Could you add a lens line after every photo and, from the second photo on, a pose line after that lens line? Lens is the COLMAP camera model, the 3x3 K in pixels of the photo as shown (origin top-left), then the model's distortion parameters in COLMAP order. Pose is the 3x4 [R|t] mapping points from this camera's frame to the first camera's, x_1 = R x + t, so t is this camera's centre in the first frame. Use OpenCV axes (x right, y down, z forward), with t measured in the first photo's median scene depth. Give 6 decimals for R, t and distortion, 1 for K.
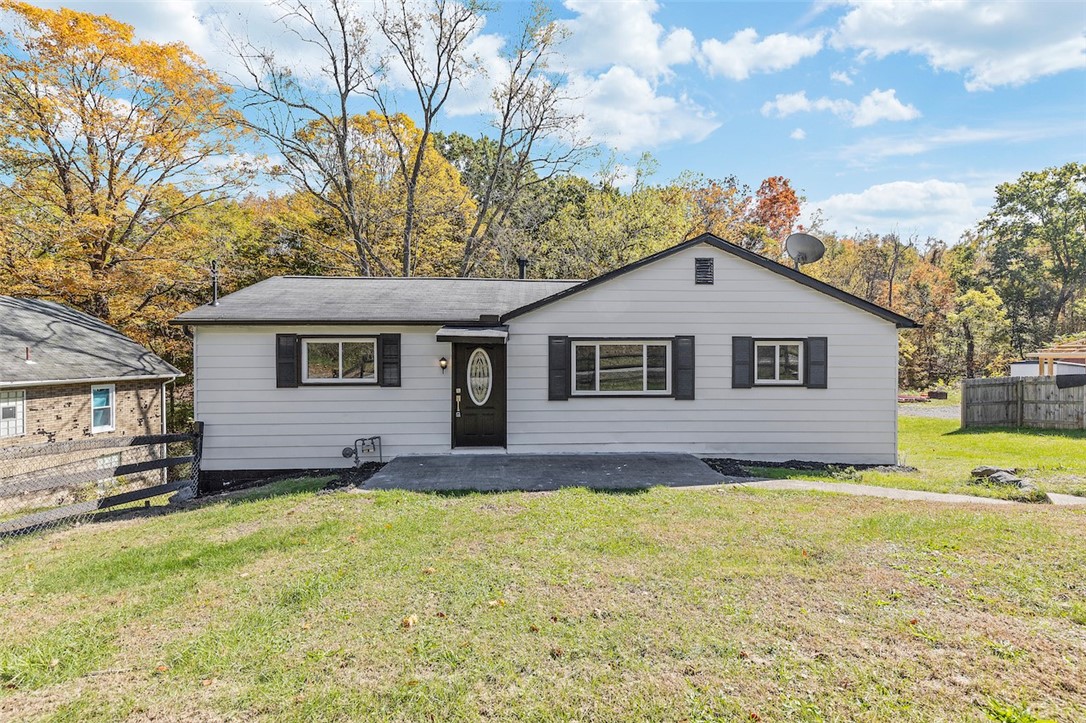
lens RADIAL K [[490.1, 0, 543.0], [0, 490.1, 361.5], [0, 0, 1]] dist [0.001651, -0.000204]
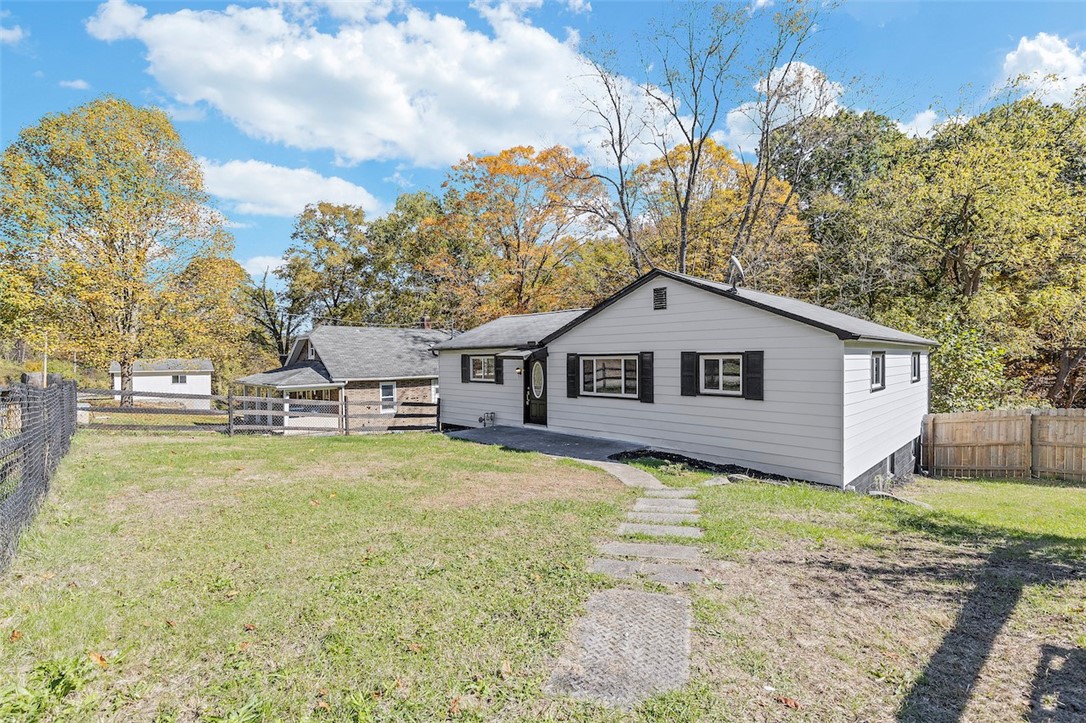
lens RADIAL K [[490.1, 0, 543.0], [0, 490.1, 361.5], [0, 0, 1]] dist [0.001651, -0.000204]
pose [[0.673680, -0.000065, -0.739023, 1.036085], [0.003399, 0.999990, 0.003011, -0.032047], [0.739015, -0.004541, 0.673673, -0.039962]]
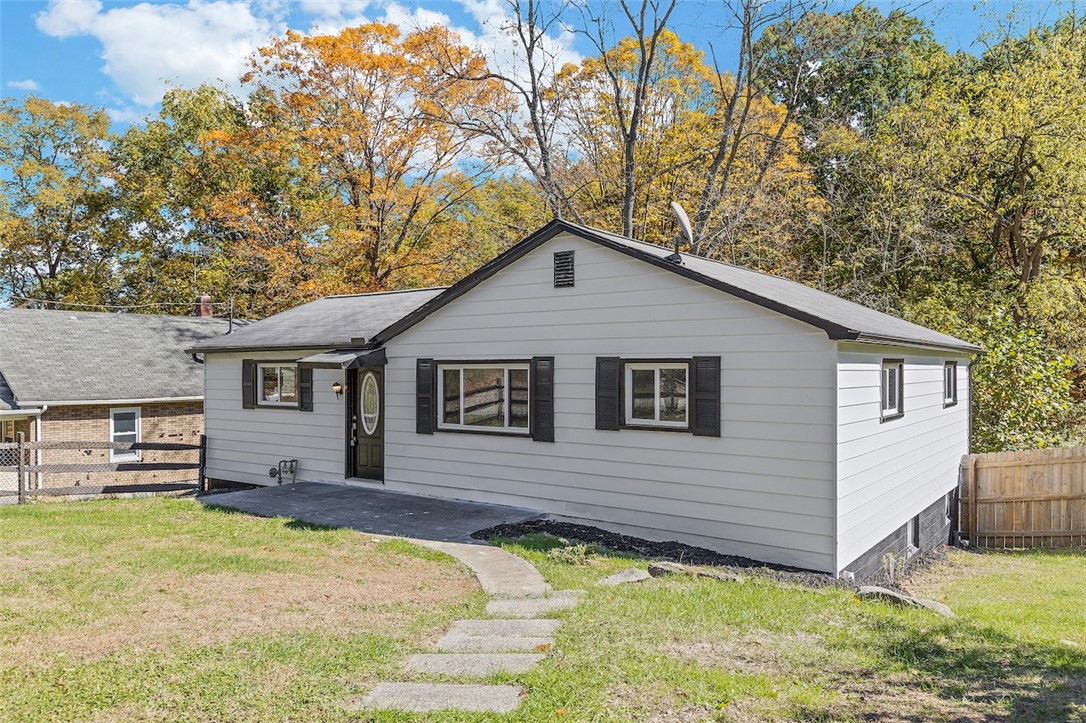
lens RADIAL K [[777.1, 0, 543.0], [0, 777.1, 361.5], [0, 0, 1]] dist [-0.003827, -0.001450]
pose [[0.777757, -0.006873, -0.628527, 1.042760], [-0.002034, 0.999907, -0.013450, -0.029103], [0.628561, 0.011739, 0.777672, 0.066780]]
